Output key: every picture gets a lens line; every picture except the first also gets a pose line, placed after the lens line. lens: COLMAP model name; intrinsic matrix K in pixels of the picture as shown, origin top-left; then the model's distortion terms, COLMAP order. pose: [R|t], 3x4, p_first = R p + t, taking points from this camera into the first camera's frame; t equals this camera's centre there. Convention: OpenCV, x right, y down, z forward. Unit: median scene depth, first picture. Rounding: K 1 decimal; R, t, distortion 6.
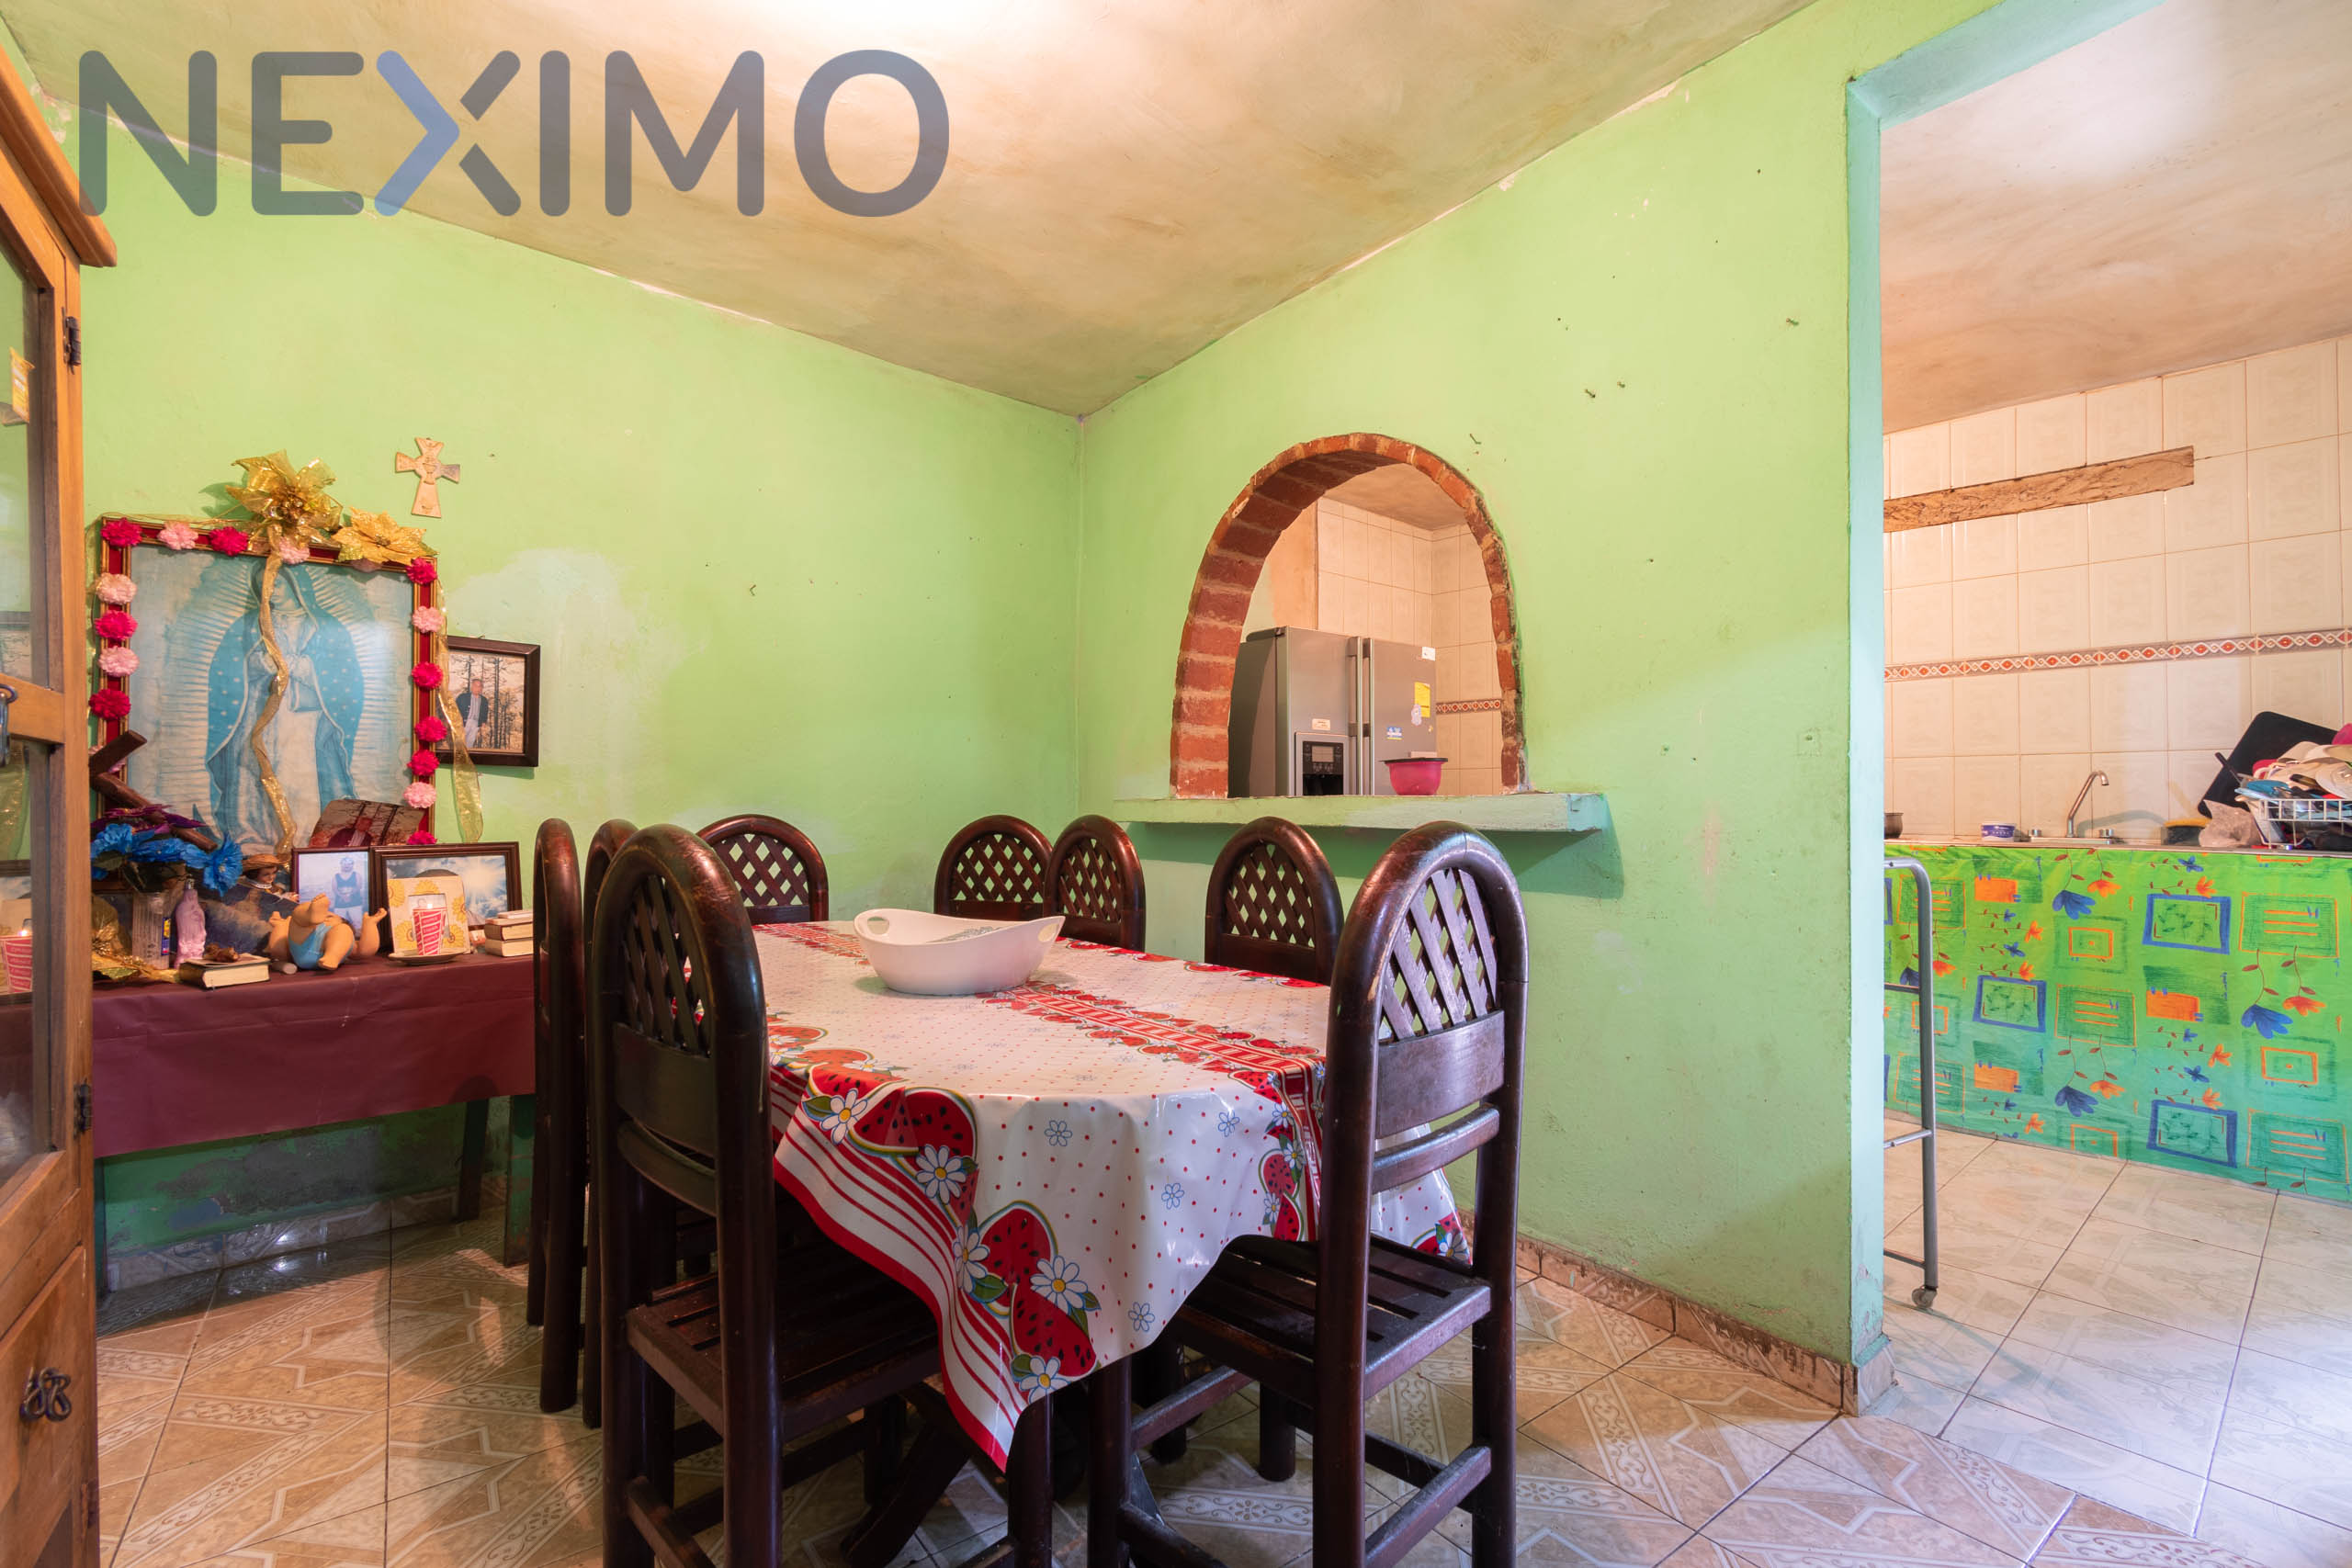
lens RADIAL K [[1003.0, 0, 1181.0], [0, 1003.0, 788.0], [0, 0, 1]] dist [0.000972, -0.000058]
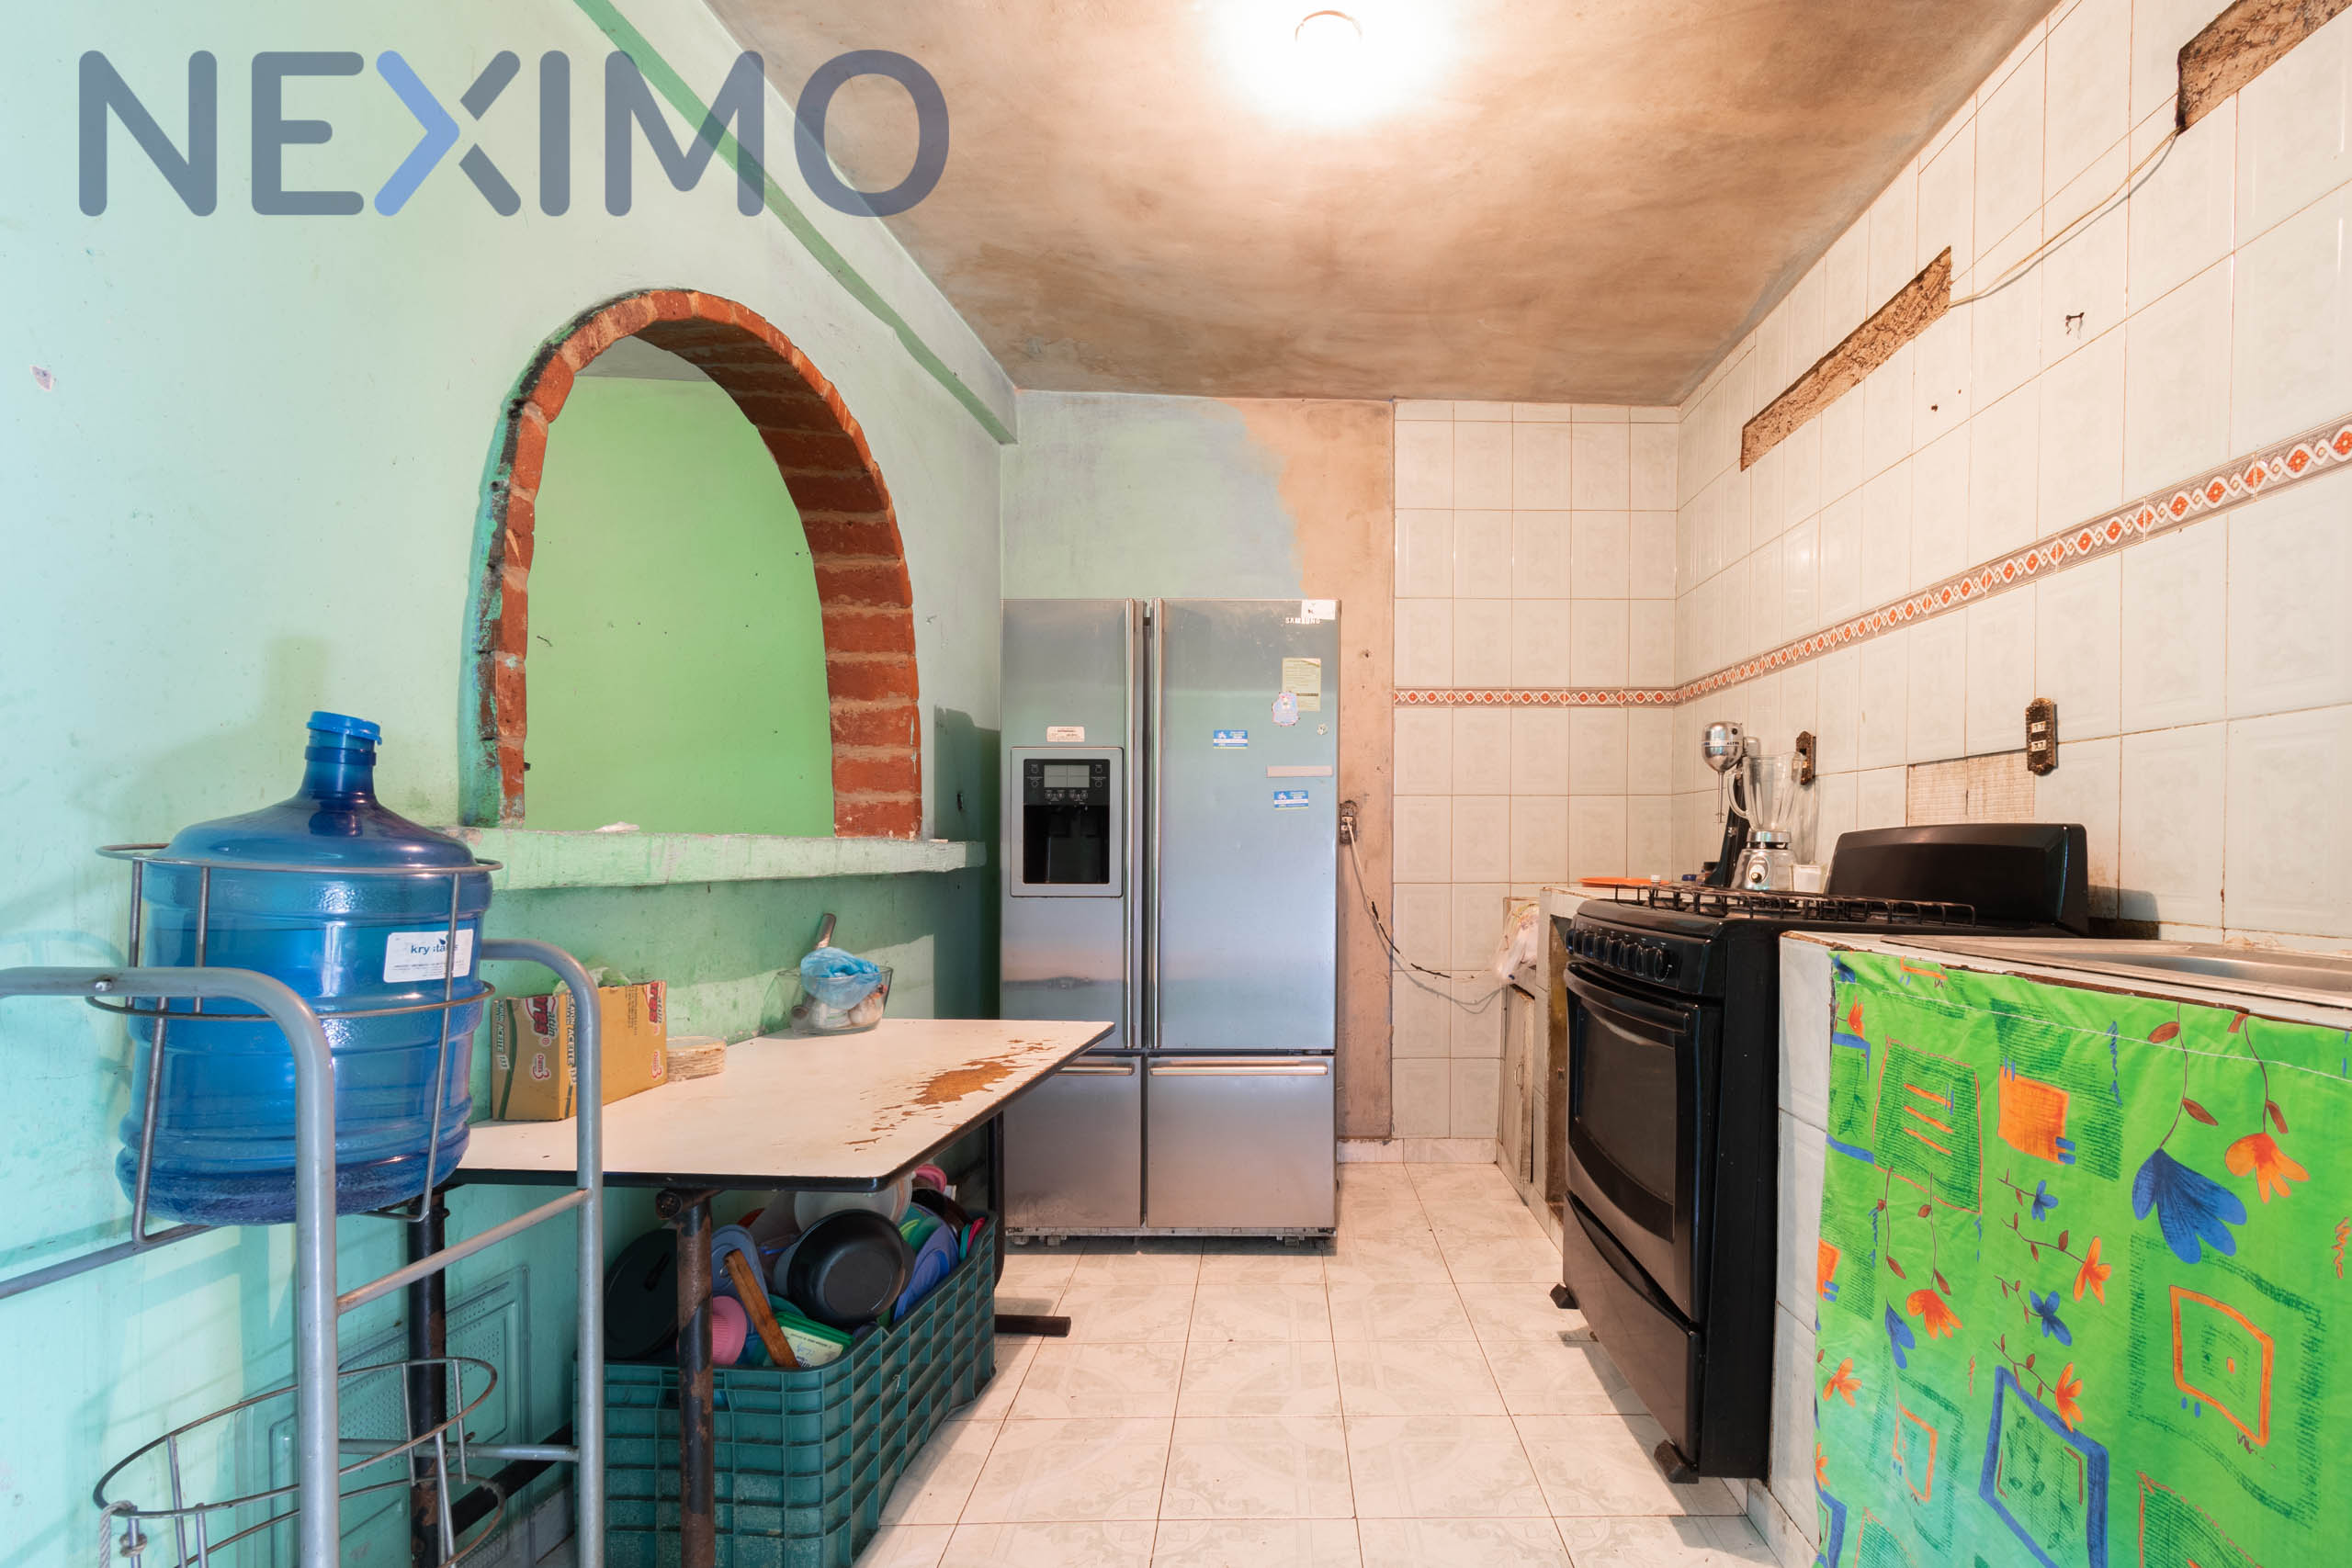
lens RADIAL K [[1061.3, 0, 1174.8], [0, 1061.3, 867.6], [0, 0, 1]] dist [-0.000834, -0.000166]
pose [[0.779513, 0.010945, -0.626290, 1.118269], [0.006280, 0.999661, 0.025287, 0.019258], [0.626354, -0.023644, 0.779180, 0.790726]]
